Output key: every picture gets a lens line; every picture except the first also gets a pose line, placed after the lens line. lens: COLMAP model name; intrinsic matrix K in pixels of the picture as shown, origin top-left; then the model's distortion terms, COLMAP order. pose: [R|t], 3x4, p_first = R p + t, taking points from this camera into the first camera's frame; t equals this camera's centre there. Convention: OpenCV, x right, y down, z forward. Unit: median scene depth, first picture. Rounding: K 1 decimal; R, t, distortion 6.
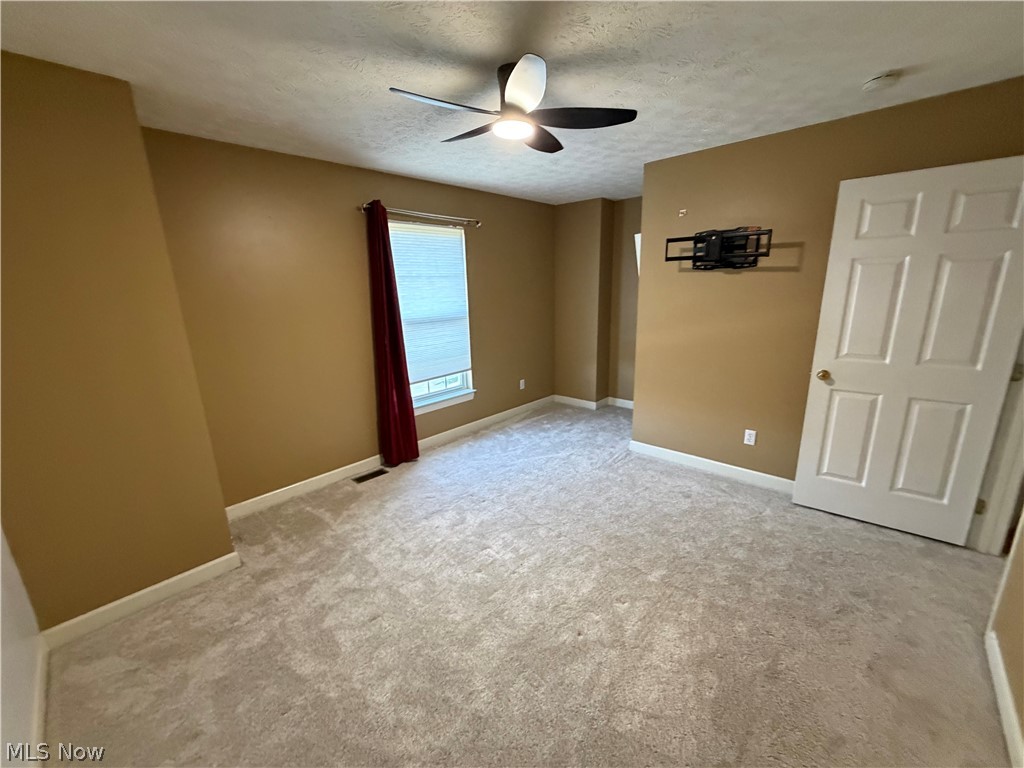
lens RADIAL K [[407.6, 0, 513.7], [0, 407.6, 379.9], [0, 0, 1]] dist [-0.001179, -0.000402]
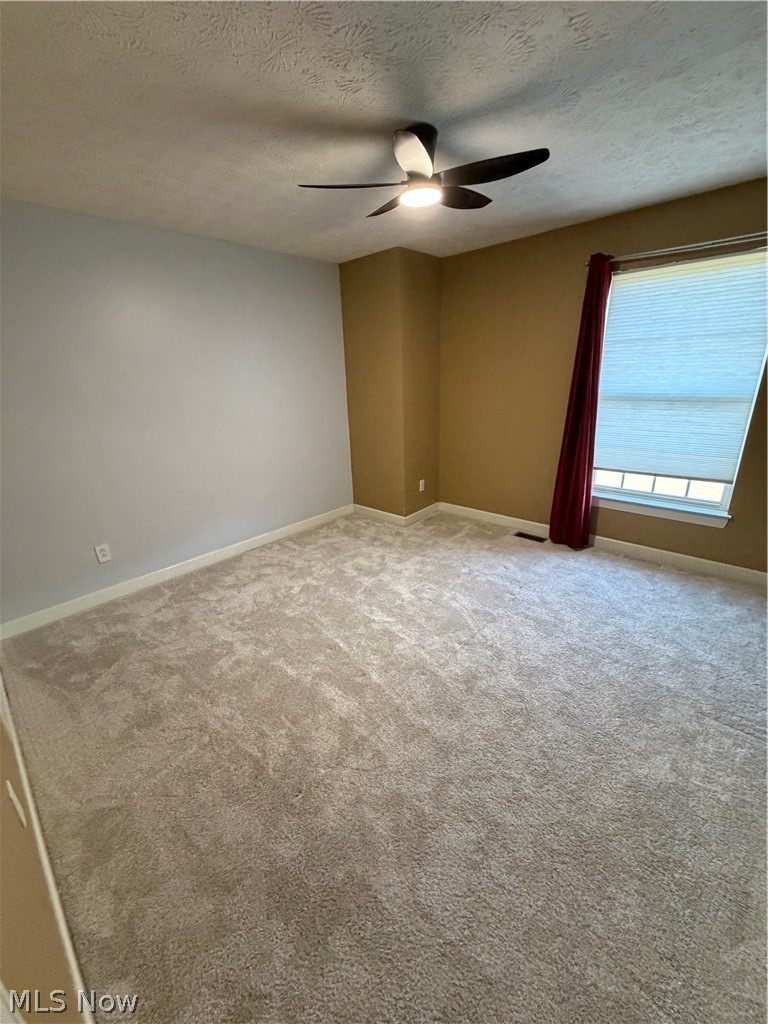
lens RADIAL K [[407.6, 0, 381.7], [0, 407.6, 512.1], [0, 0, 1]] dist [-0.001179, -0.000402]
pose [[0.000421, 0.352741, -0.935721, 0.618507], [-0.189039, 0.918878, 0.346307, -0.122661], [0.981970, 0.176742, 0.067069, 0.506951]]
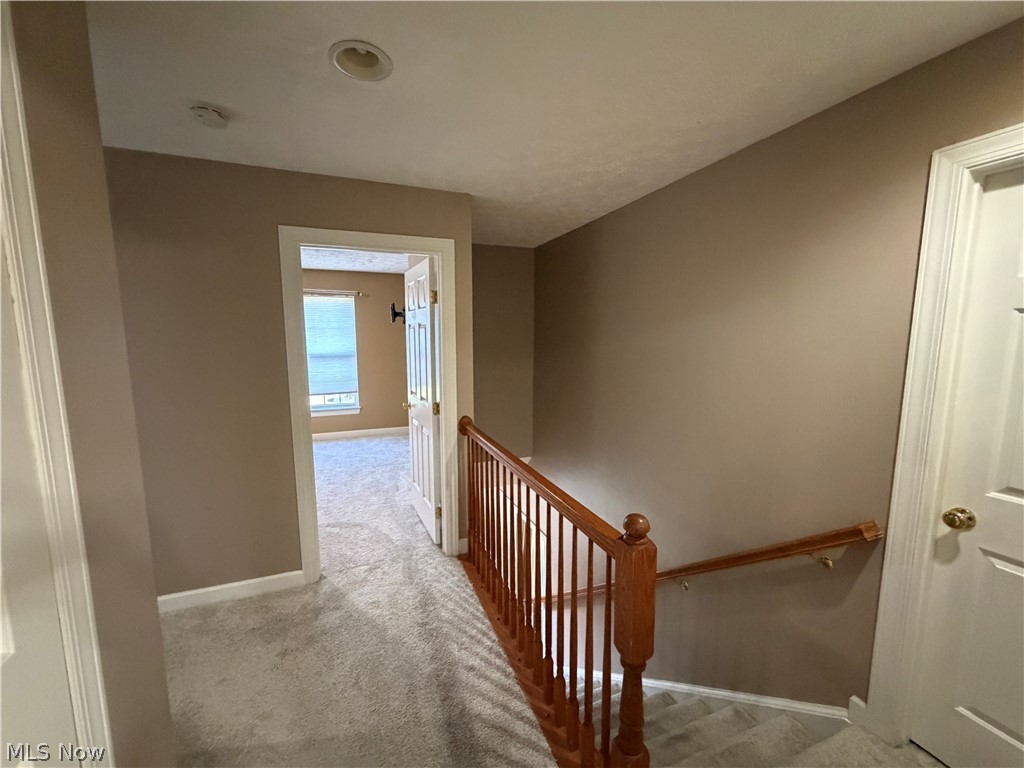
lens RADIAL K [[407.6, 0, 507.4], [0, 407.6, 385.9], [0, 0, 1]] dist [-0.001179, -0.000402]
pose [[0.896619, 0.080568, -0.435412, 1.193917], [-0.121840, 0.990241, -0.067666, -0.016704], [0.425711, 0.113721, 0.897685, -0.077075]]
